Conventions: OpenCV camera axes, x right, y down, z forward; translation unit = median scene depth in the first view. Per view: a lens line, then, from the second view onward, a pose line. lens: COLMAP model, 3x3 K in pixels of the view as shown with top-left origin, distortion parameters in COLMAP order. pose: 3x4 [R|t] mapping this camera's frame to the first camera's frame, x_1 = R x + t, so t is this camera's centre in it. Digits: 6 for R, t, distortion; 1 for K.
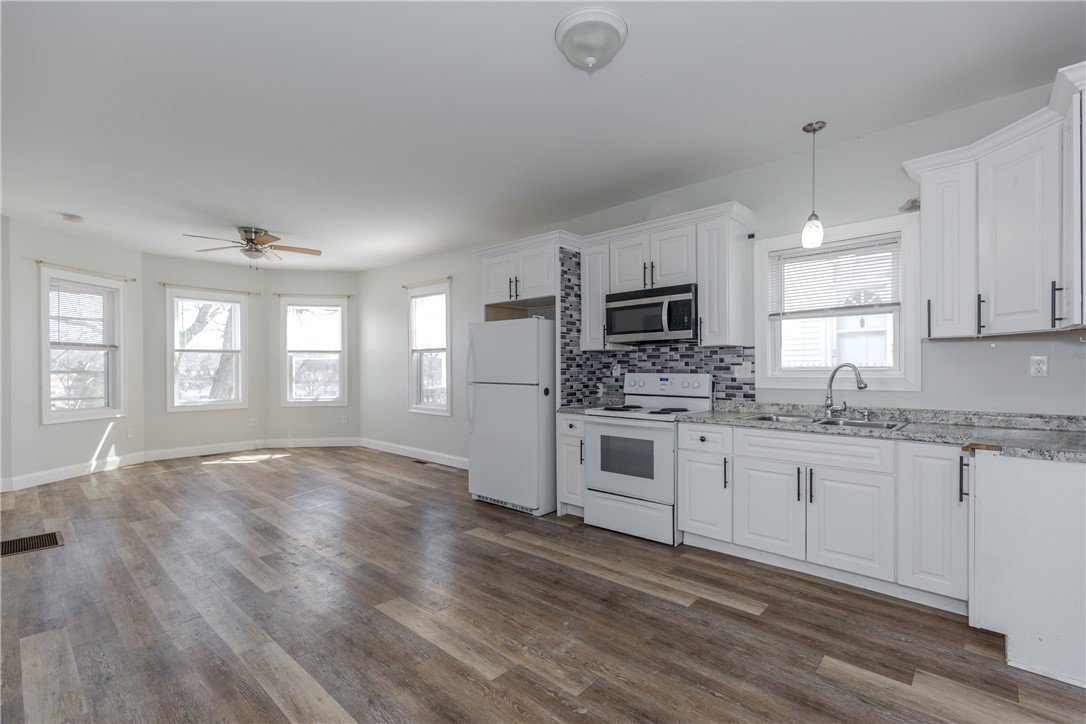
lens RADIAL K [[483.0, 0, 546.8], [0, 483.0, 368.3], [0, 0, 1]] dist [0.003410, -0.000230]
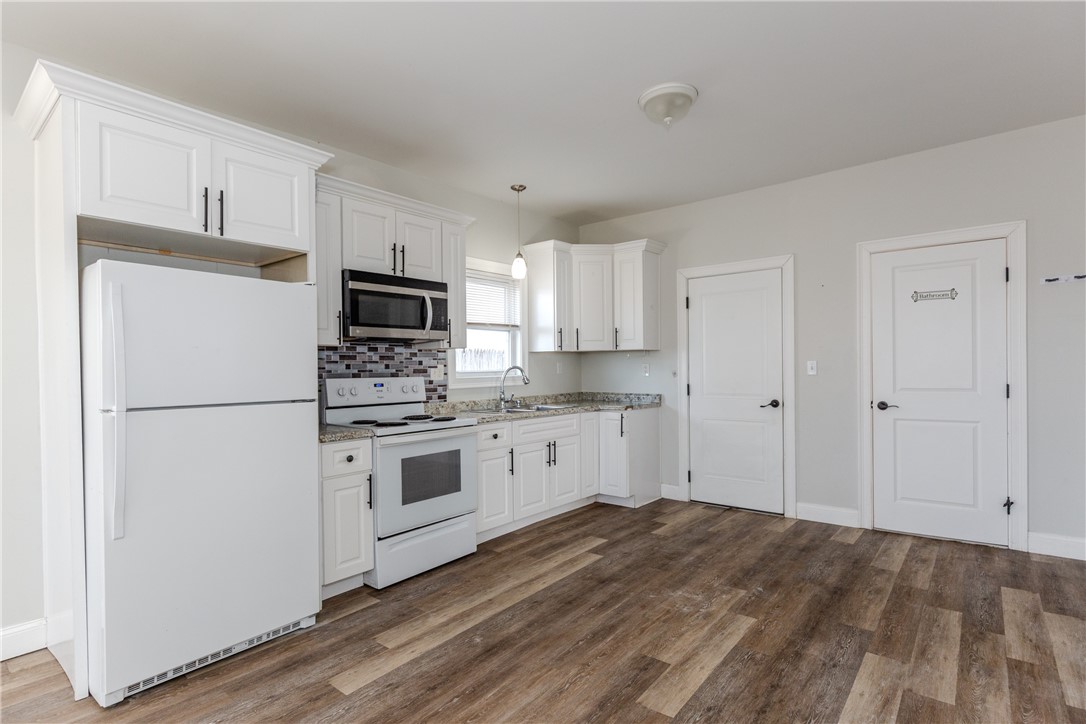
lens RADIAL K [[537.2, 0, 541.1], [0, 537.2, 370.8], [0, 0, 1]] dist [0.004932, -0.000755]
pose [[-0.041841, -0.002090, 0.999122, -1.020498], [0.012953, 0.999913, 0.002634, -0.000621], [-0.999040, 0.013052, -0.041810, 1.115422]]
